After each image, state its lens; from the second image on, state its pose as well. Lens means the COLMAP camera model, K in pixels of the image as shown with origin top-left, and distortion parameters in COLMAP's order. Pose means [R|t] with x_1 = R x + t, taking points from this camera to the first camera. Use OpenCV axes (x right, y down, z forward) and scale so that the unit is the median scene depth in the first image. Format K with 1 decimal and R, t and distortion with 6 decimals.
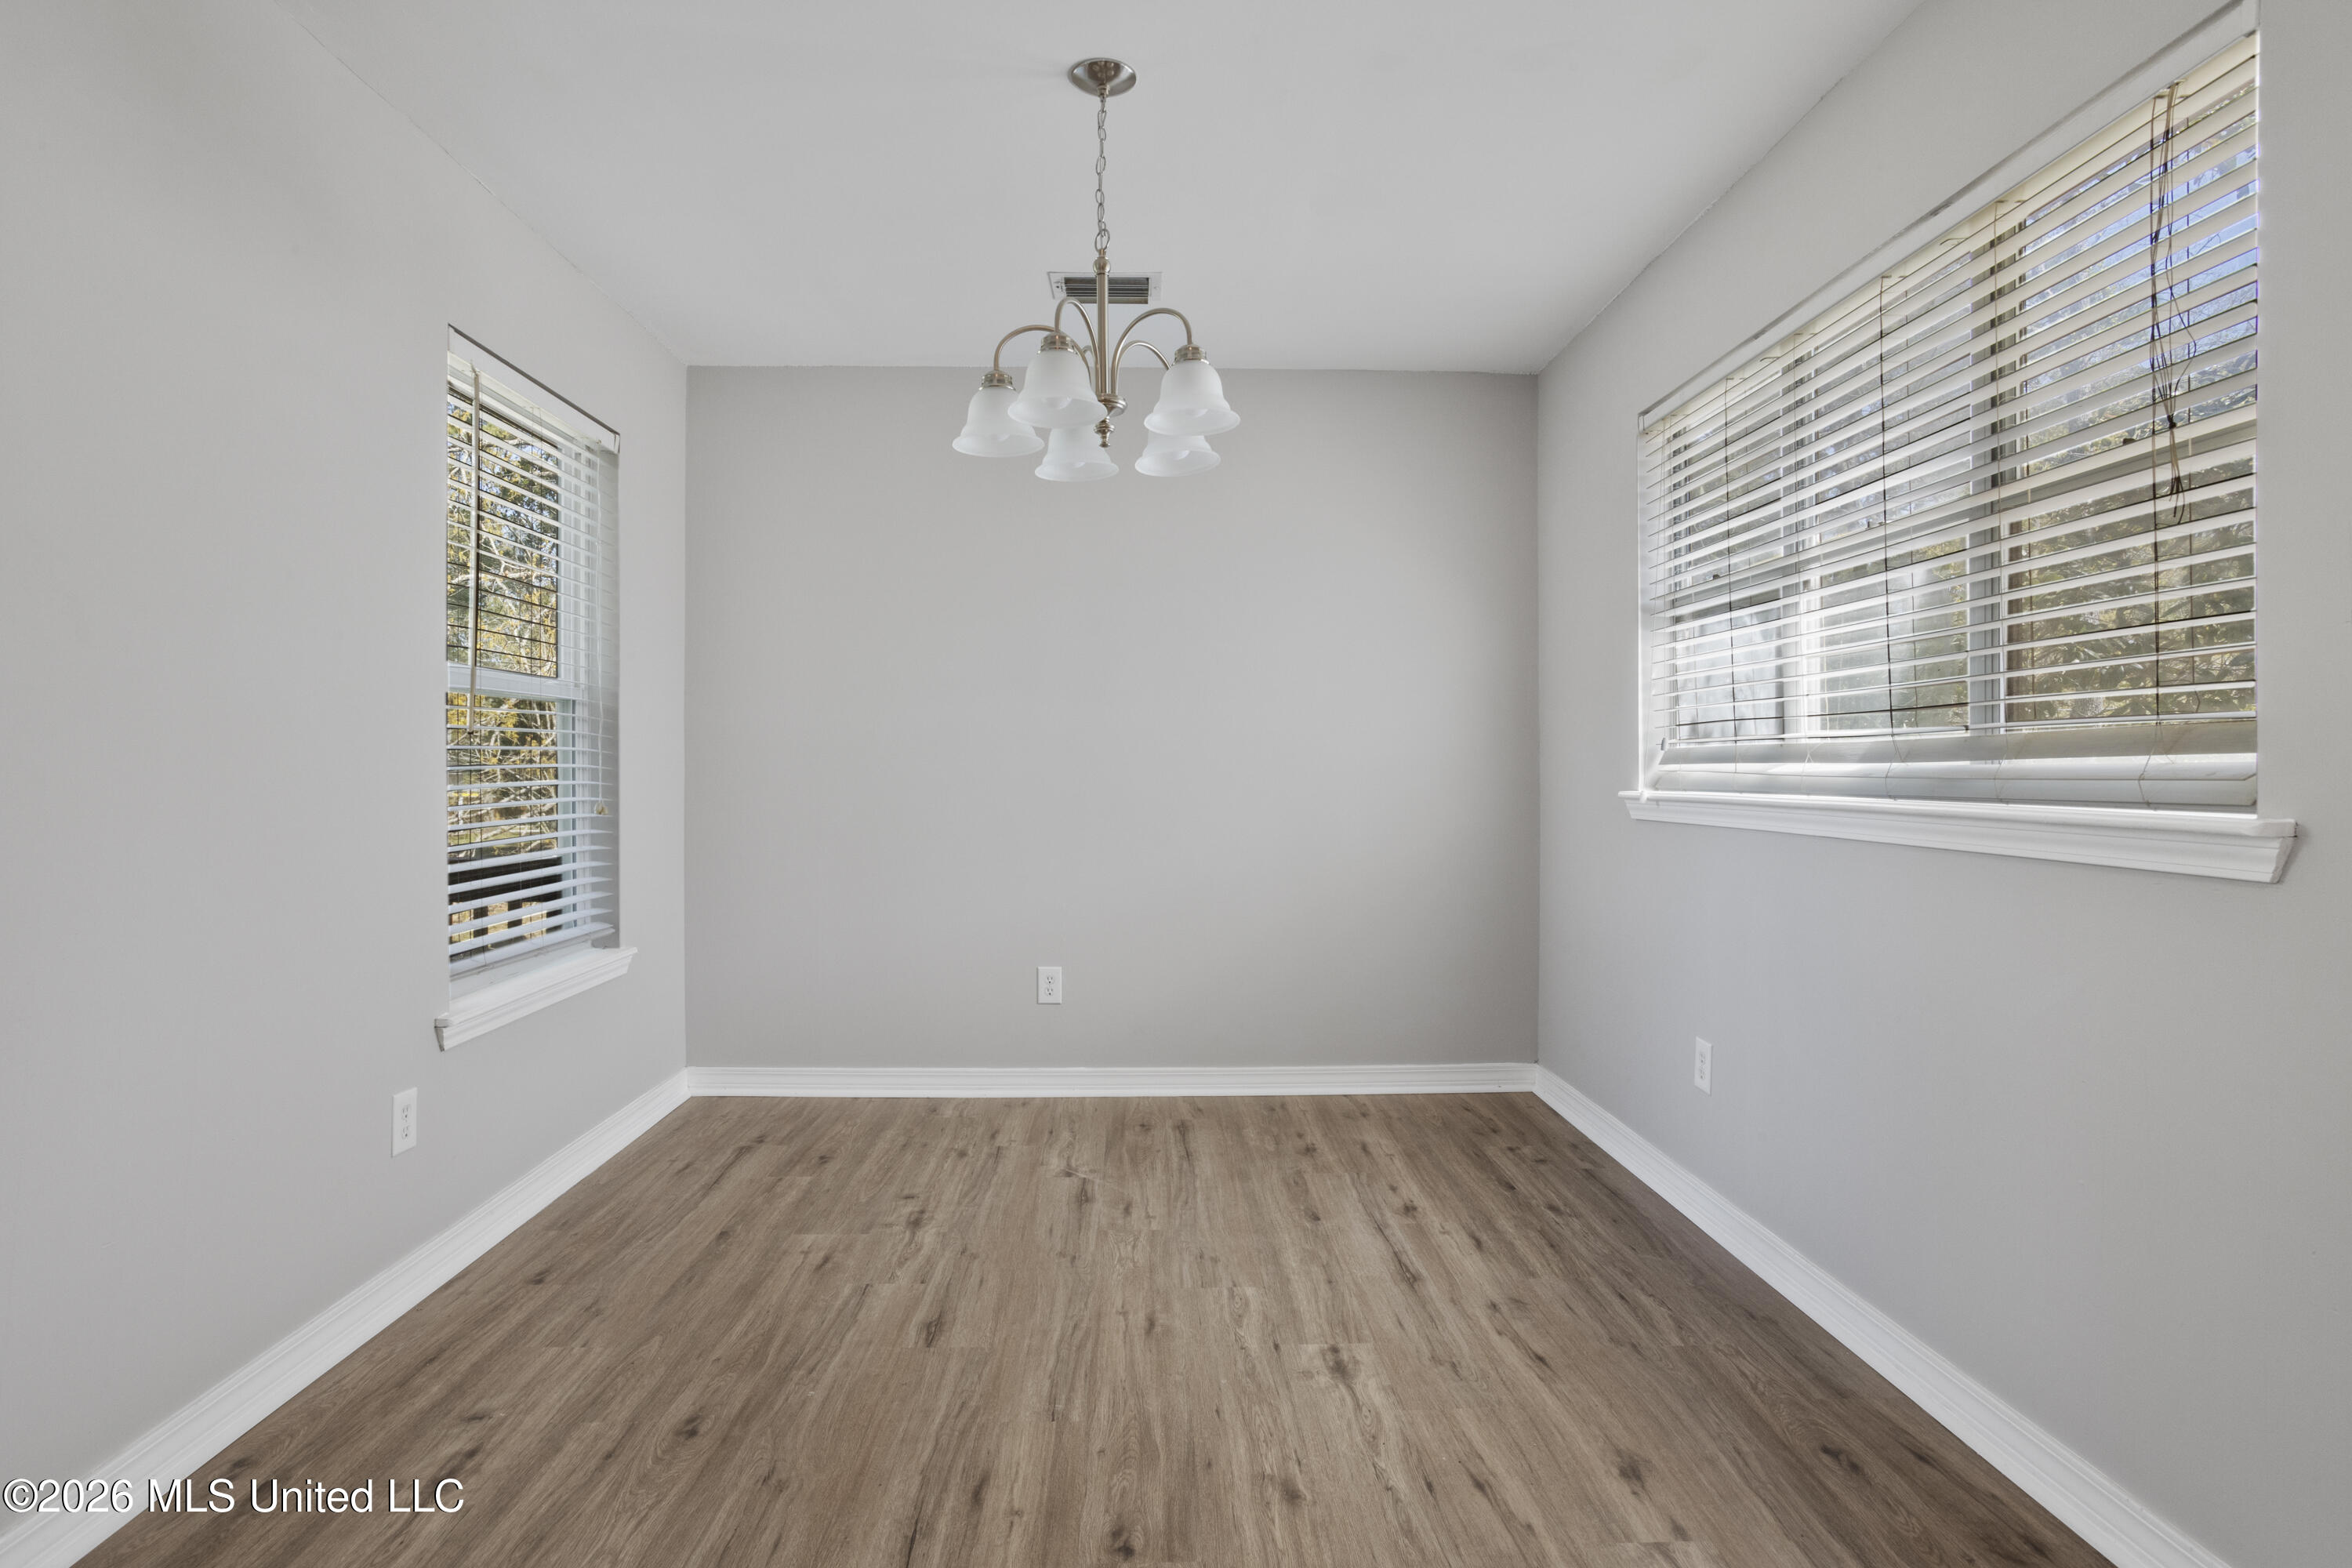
lens RADIAL K [[1210.8, 0, 1176.0], [0, 1210.8, 784.0], [0, 0, 1]] dist [-0.029145, 0.000231]
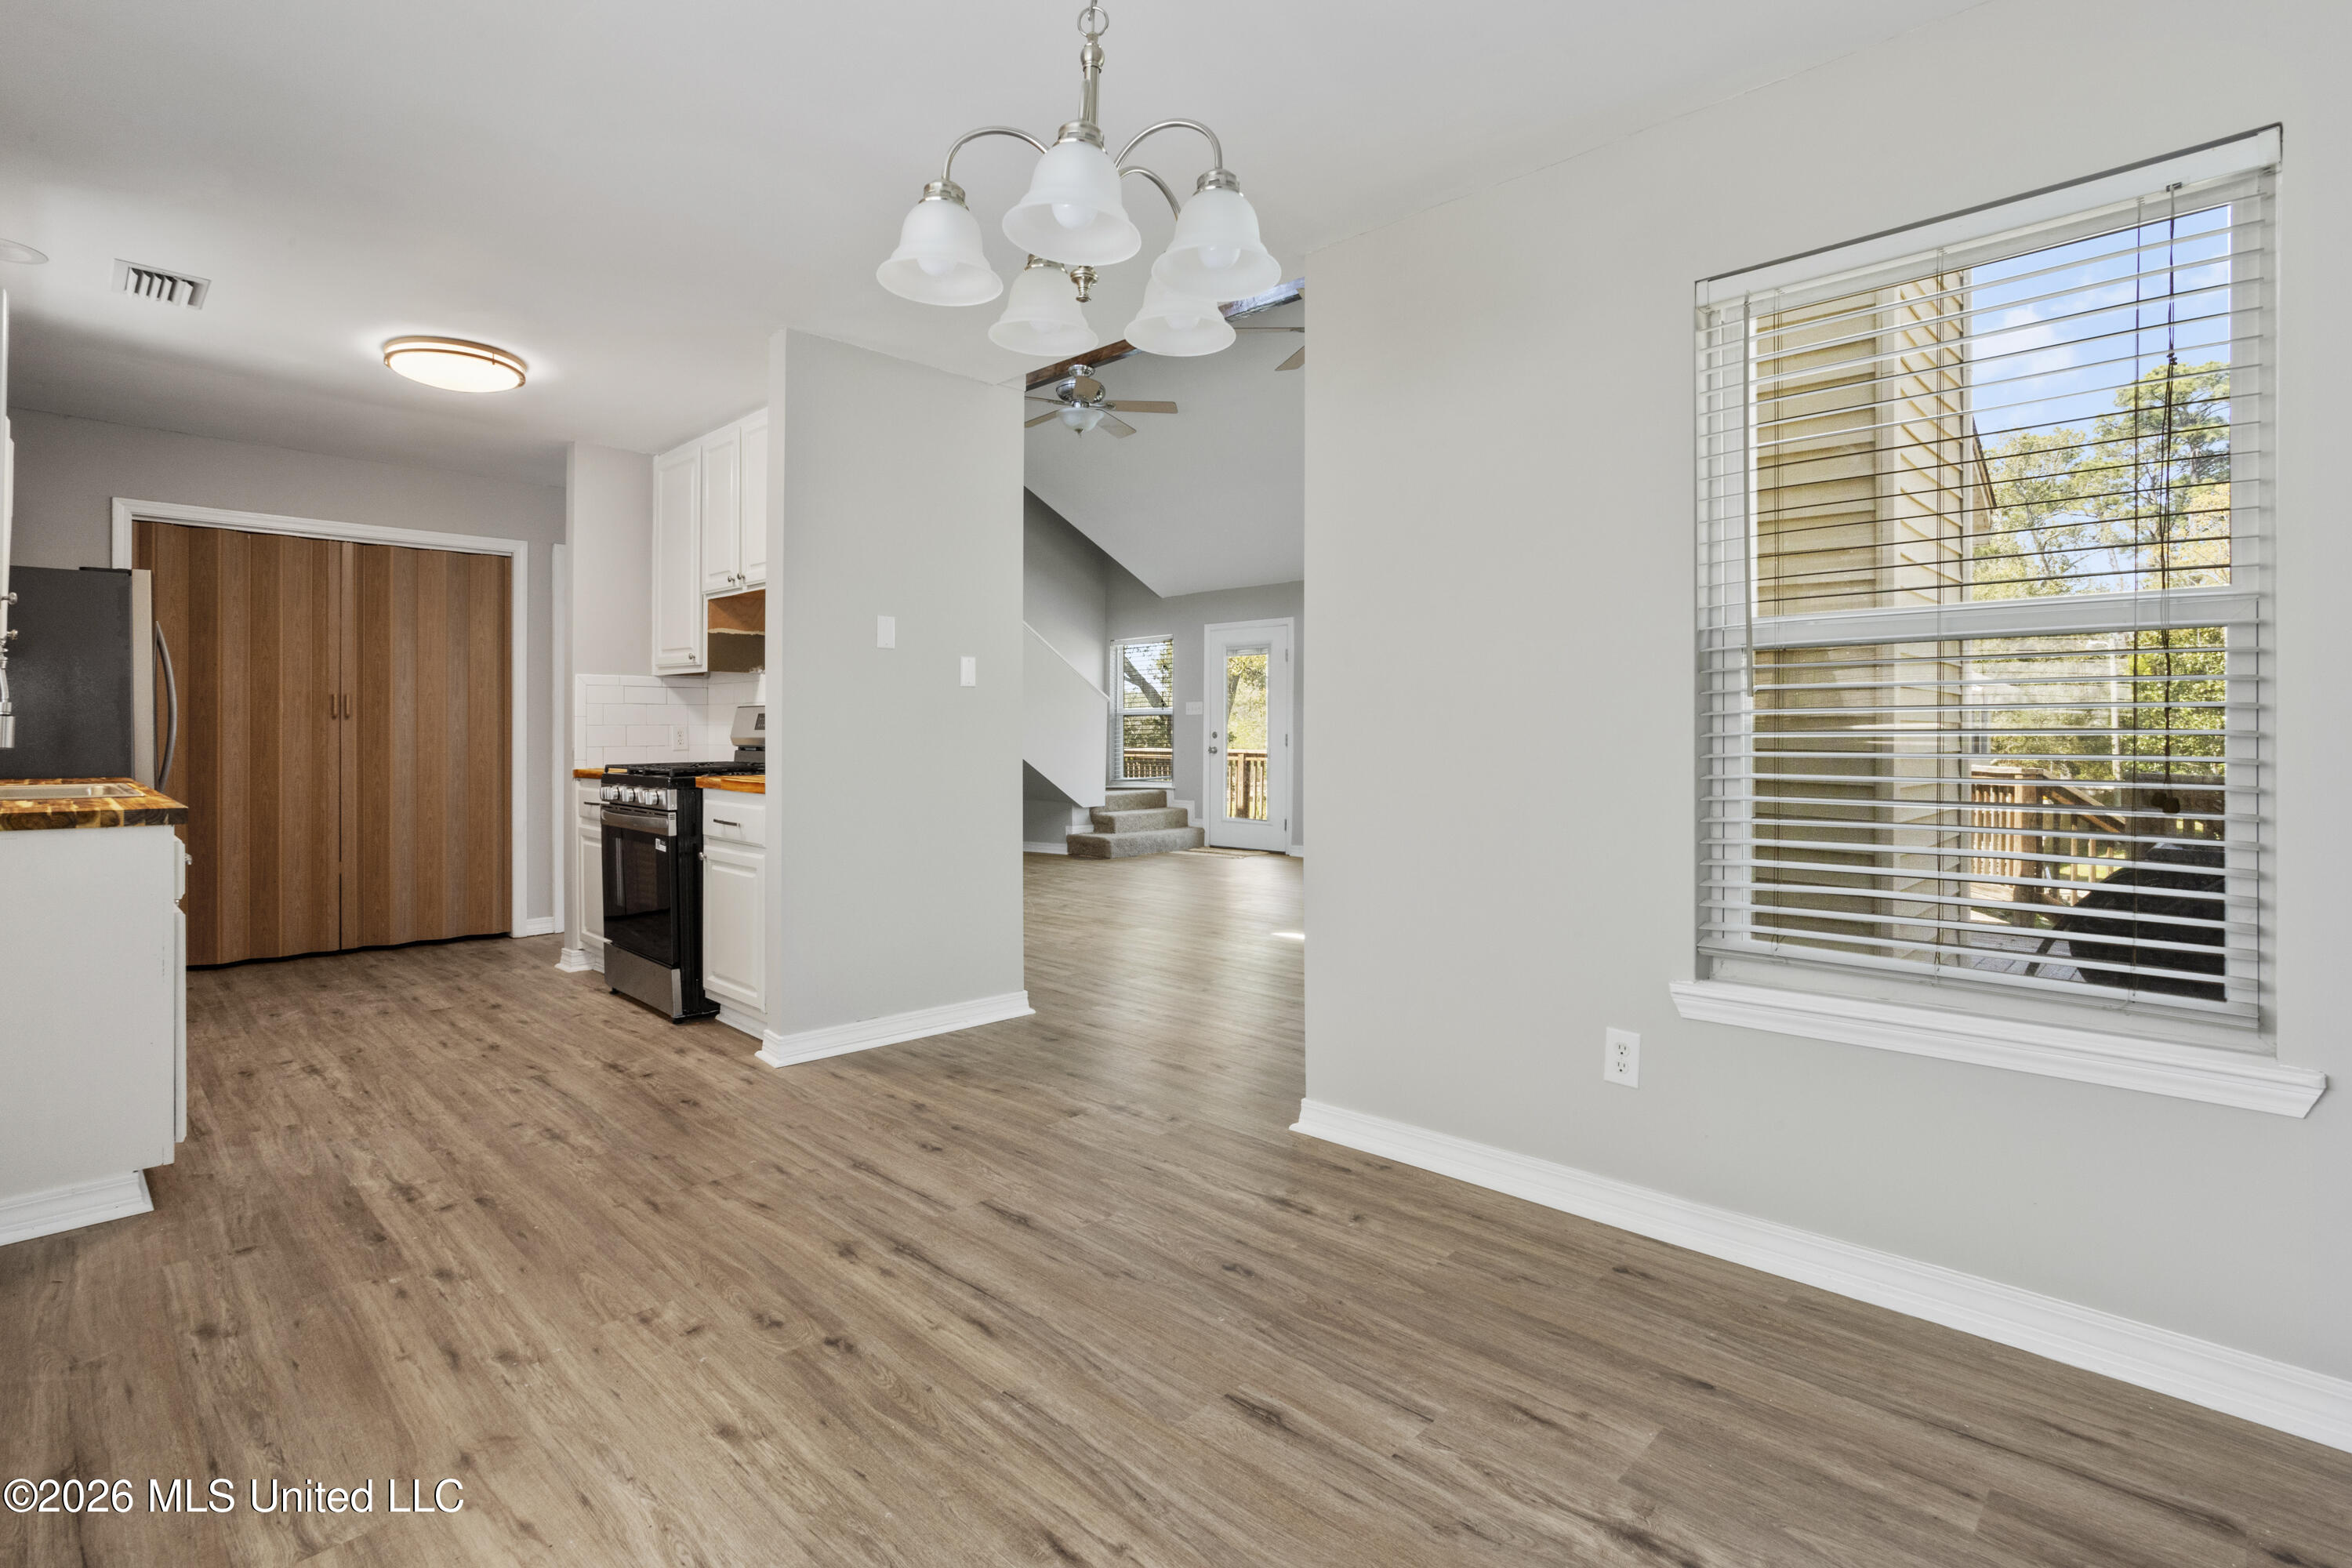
lens RADIAL K [[1126.2, 0, 1166.5], [0, 1126.2, 779.8], [0, 0, 1]] dist [-0.056564, 0.035156]
pose [[-0.725503, 0.027075, -0.687686, 0.380890], [-0.010771, 0.998657, 0.050683, -0.019110], [0.688135, 0.044178, -0.724237, 1.588291]]
